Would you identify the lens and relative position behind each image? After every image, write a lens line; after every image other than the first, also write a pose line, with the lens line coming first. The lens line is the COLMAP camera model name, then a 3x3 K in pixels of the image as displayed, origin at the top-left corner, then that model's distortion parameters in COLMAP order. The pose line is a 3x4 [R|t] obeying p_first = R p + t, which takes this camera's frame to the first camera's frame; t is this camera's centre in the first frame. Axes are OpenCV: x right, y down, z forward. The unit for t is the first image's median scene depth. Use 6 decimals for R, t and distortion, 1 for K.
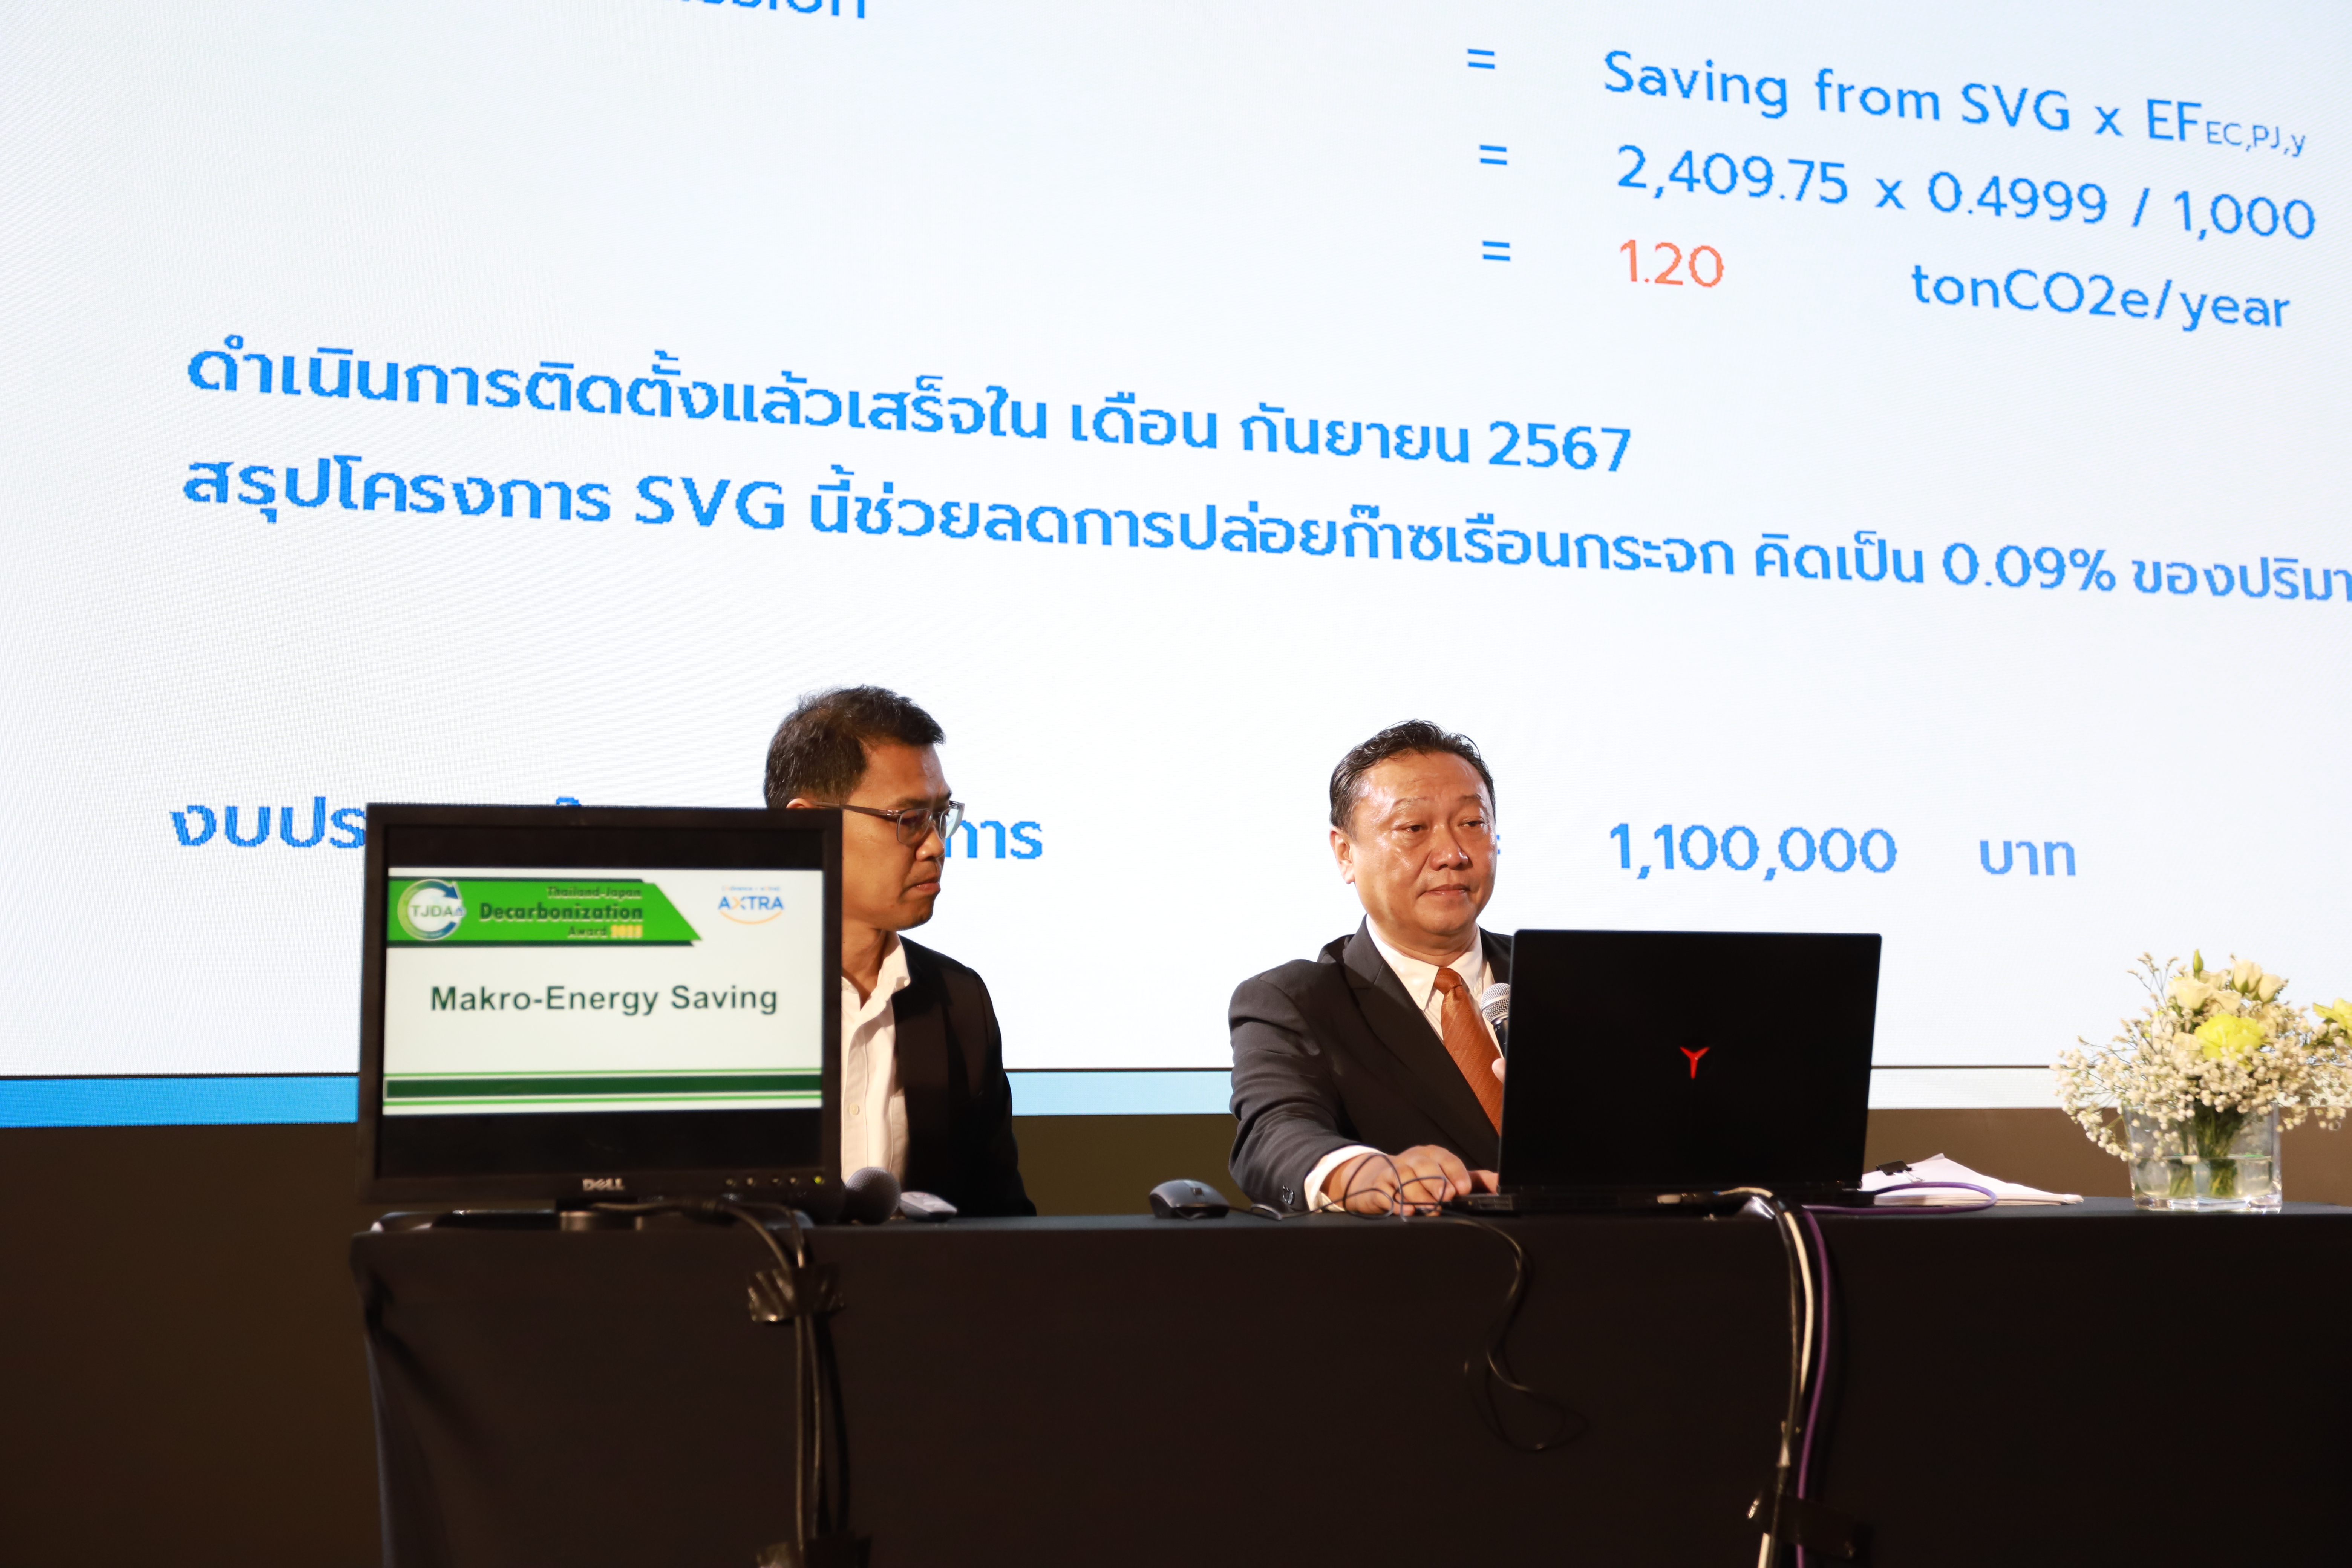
lens RADIAL K [[2119.7, 0, 1087.0], [0, 2119.7, 861.5], [0, 0, 1]] dist [0.043186, 0.010081]
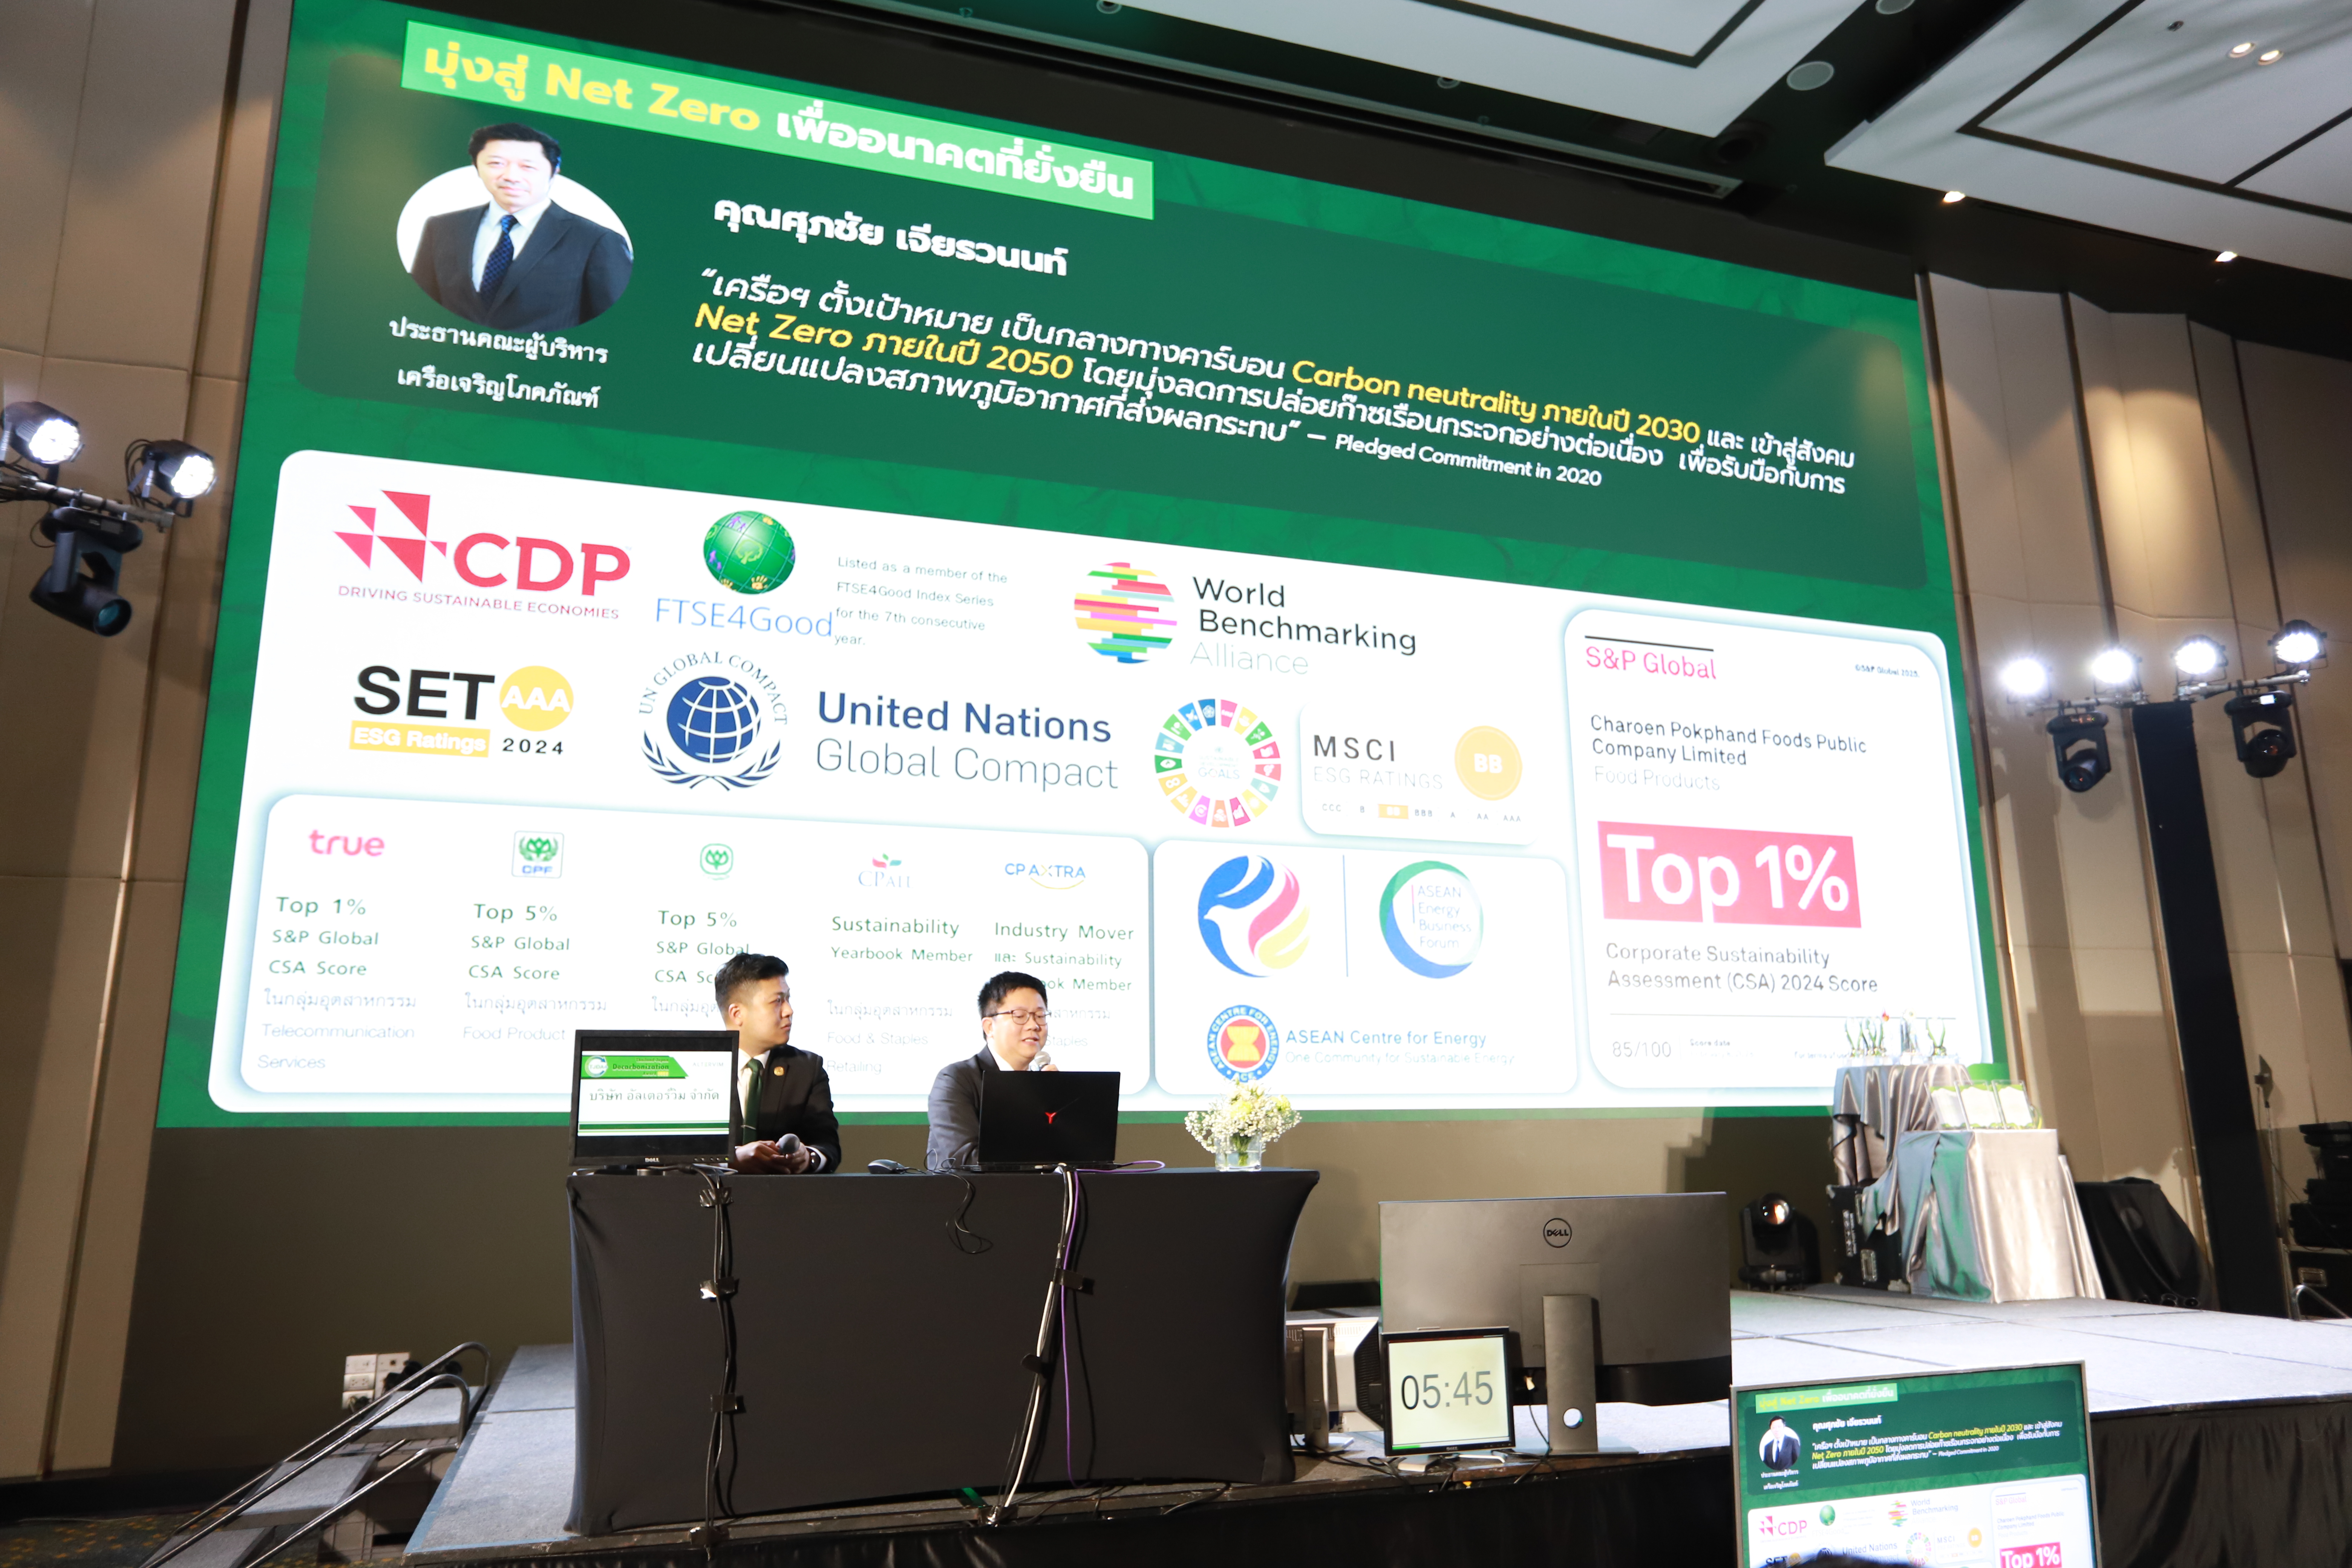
lens RADIAL K [[1627.5, 0, 1176.0], [0, 1627.5, 784.0], [0, 0, 1]] dist [-0.040120, 0.002927]
pose [[0.992509, 0.030590, 0.118277, 0.179312], [-0.022123, 0.997141, -0.072246, -0.186585], [-0.120149, 0.069088, 0.990349, -1.129345]]
